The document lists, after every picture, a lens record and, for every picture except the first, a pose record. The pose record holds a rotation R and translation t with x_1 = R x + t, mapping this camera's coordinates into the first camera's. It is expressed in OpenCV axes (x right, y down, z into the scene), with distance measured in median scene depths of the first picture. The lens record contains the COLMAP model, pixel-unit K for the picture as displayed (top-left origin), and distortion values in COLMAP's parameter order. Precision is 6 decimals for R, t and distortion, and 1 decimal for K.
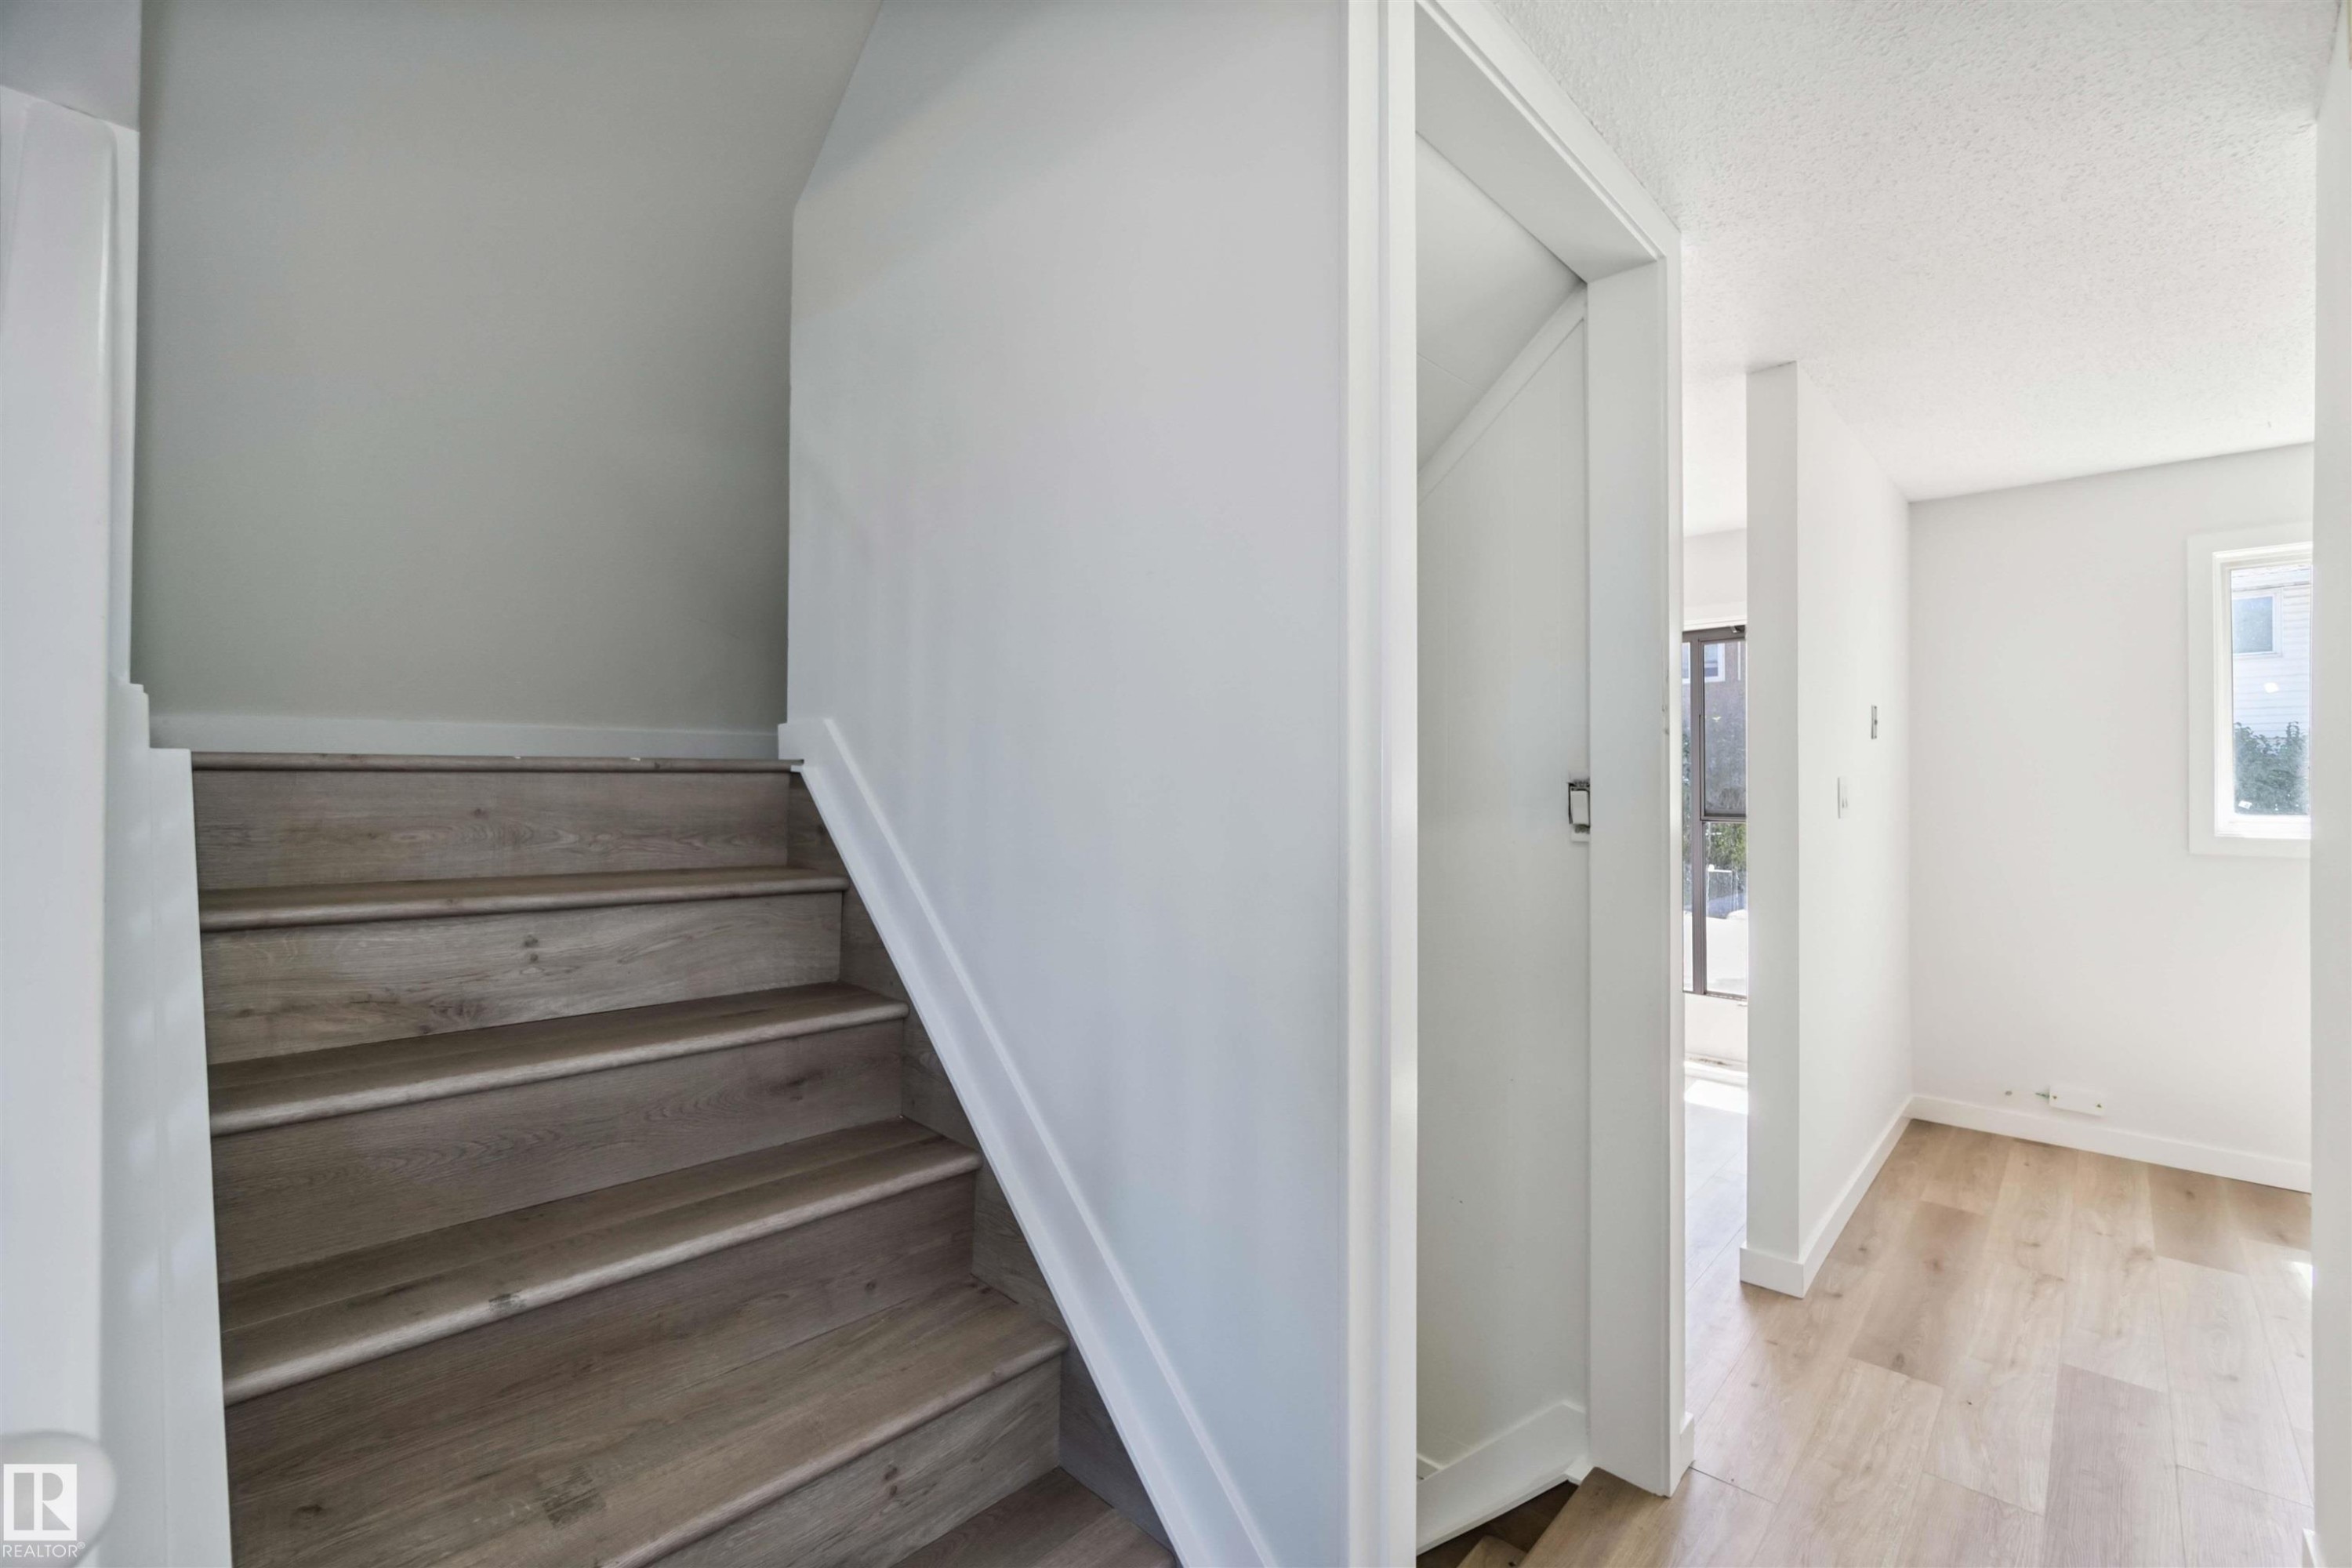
lens RADIAL K [[1041.1, 0, 1161.8], [0, 1041.1, 775.4], [0, 0, 1]] dist [-0.004233, -0.000672]
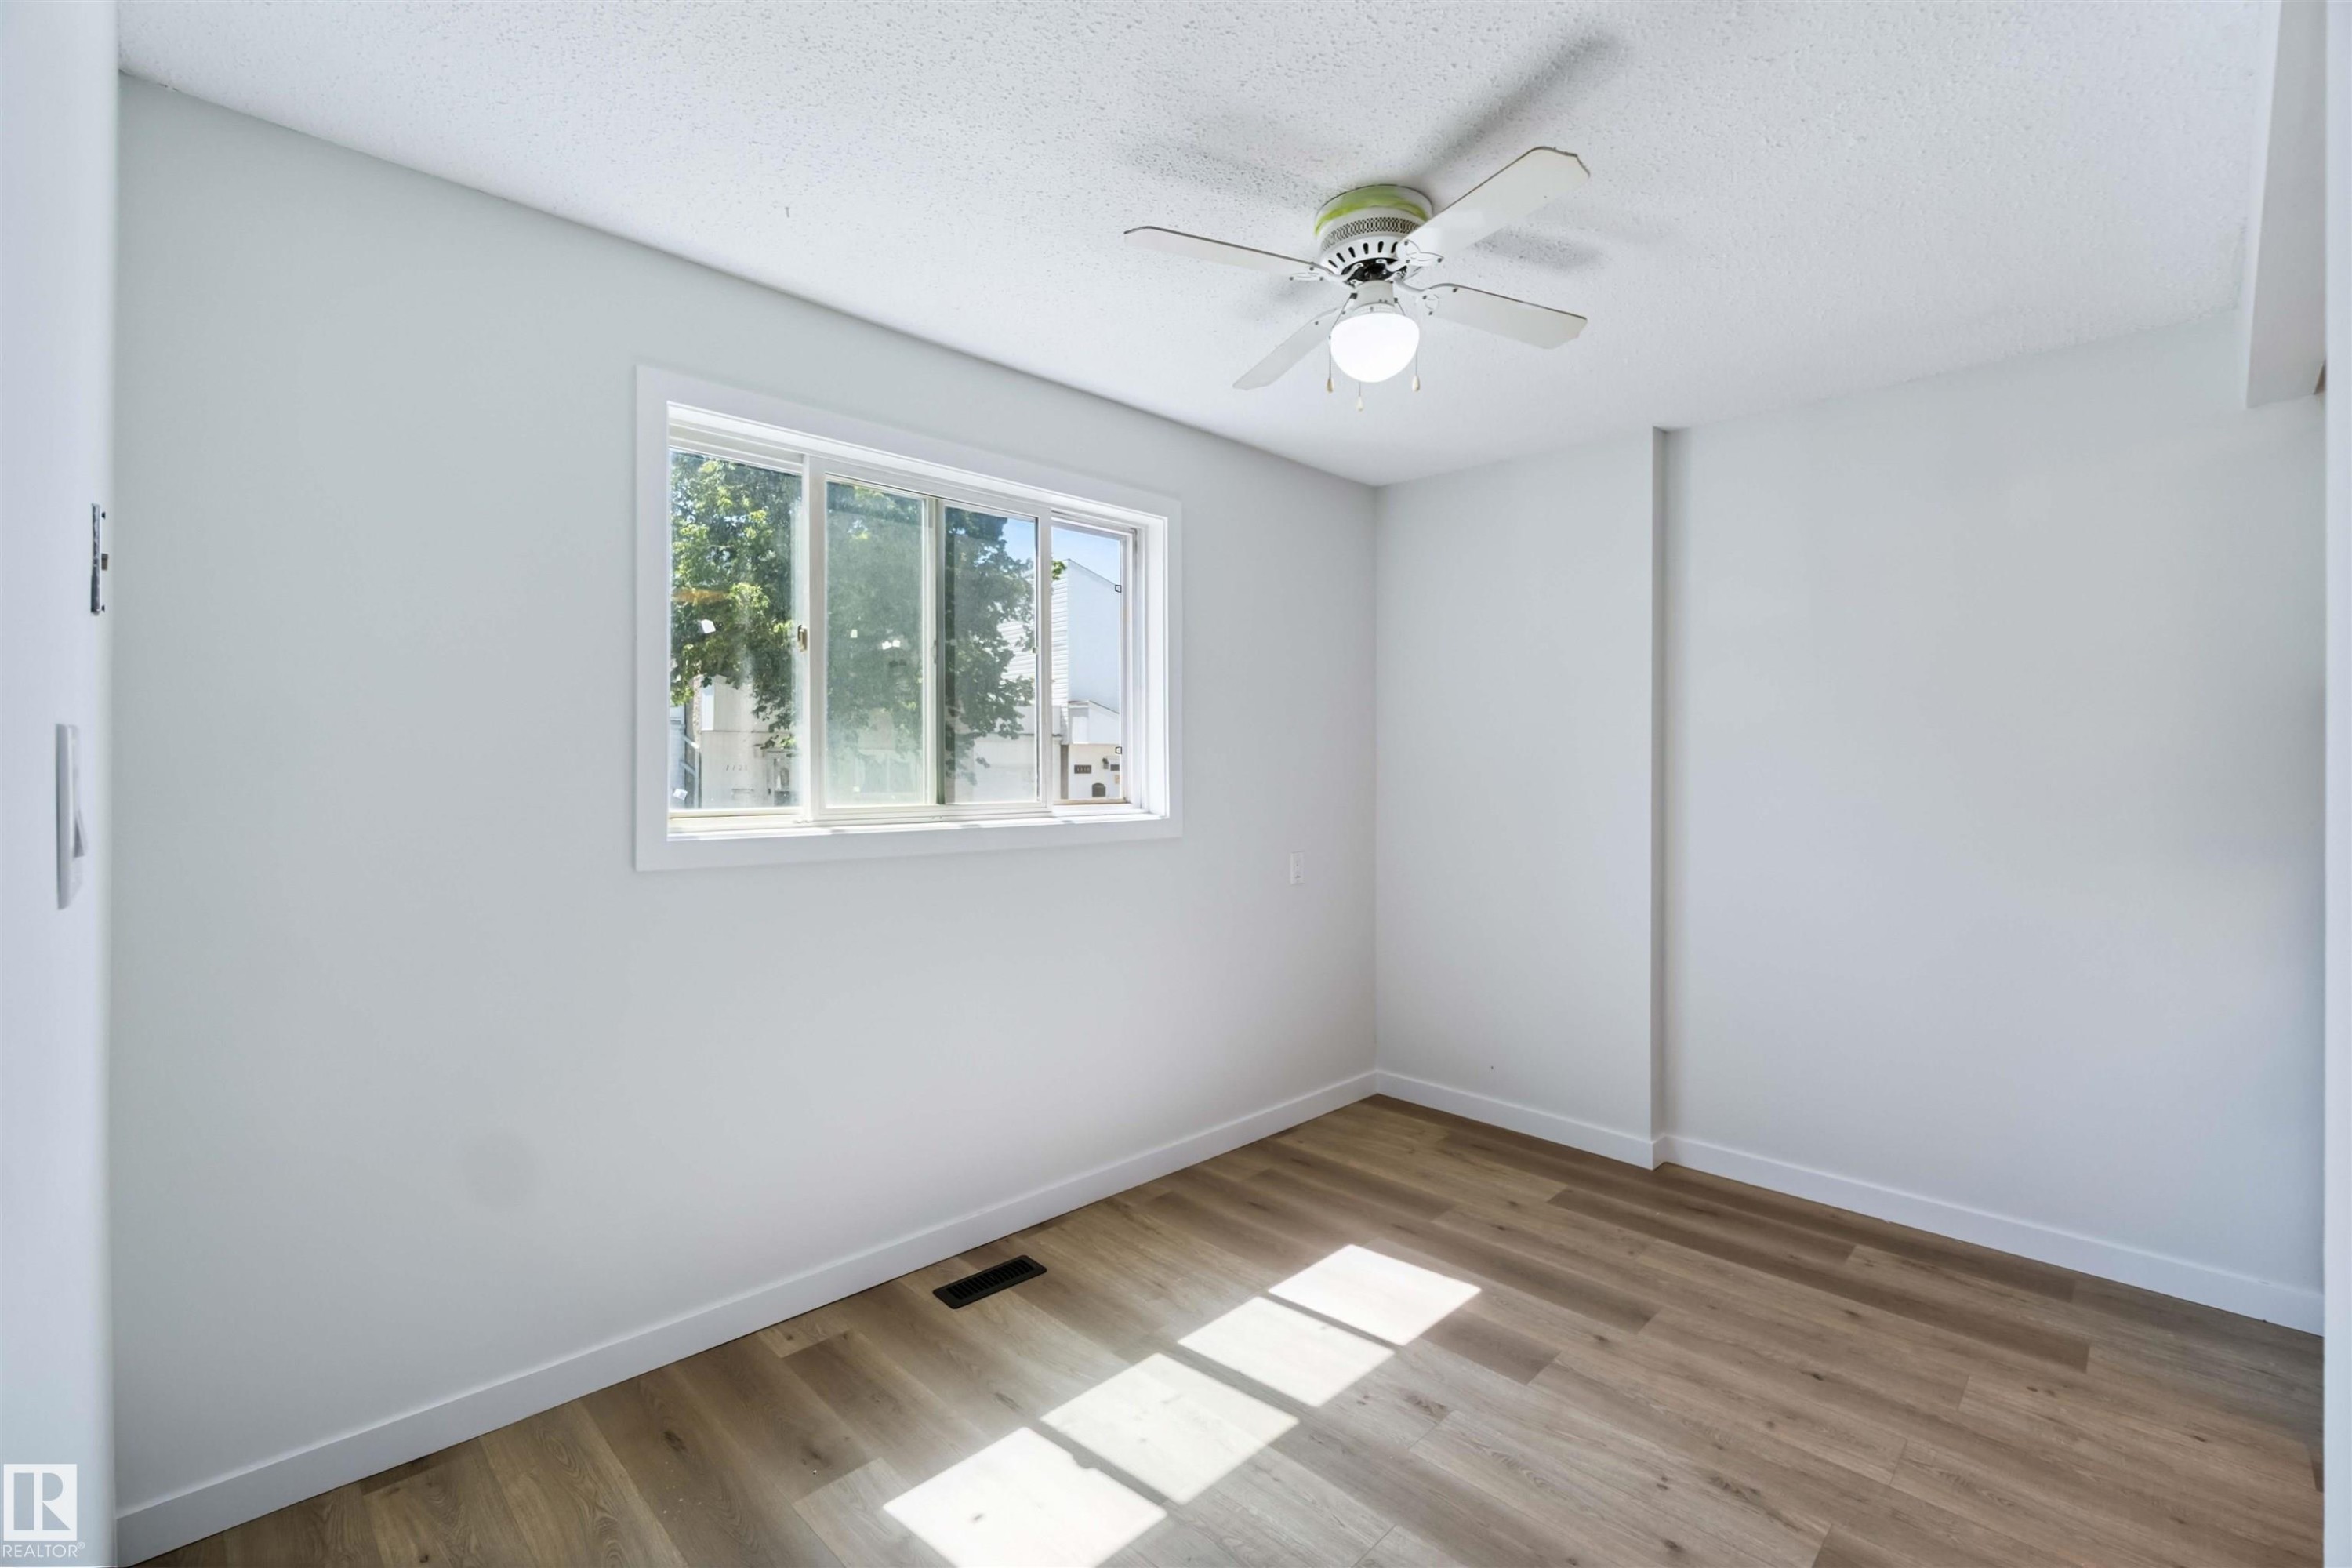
lens RADIAL K [[1041.1, 0, 1161.8], [0, 1041.1, 775.4], [0, 0, 1]] dist [-0.004233, -0.000672]
pose [[0.045885, -0.010324, 0.998893, 0.382172], [-0.012902, 0.999857, 0.010927, 0.007395], [-0.998863, -0.013389, 0.045746, 0.651355]]
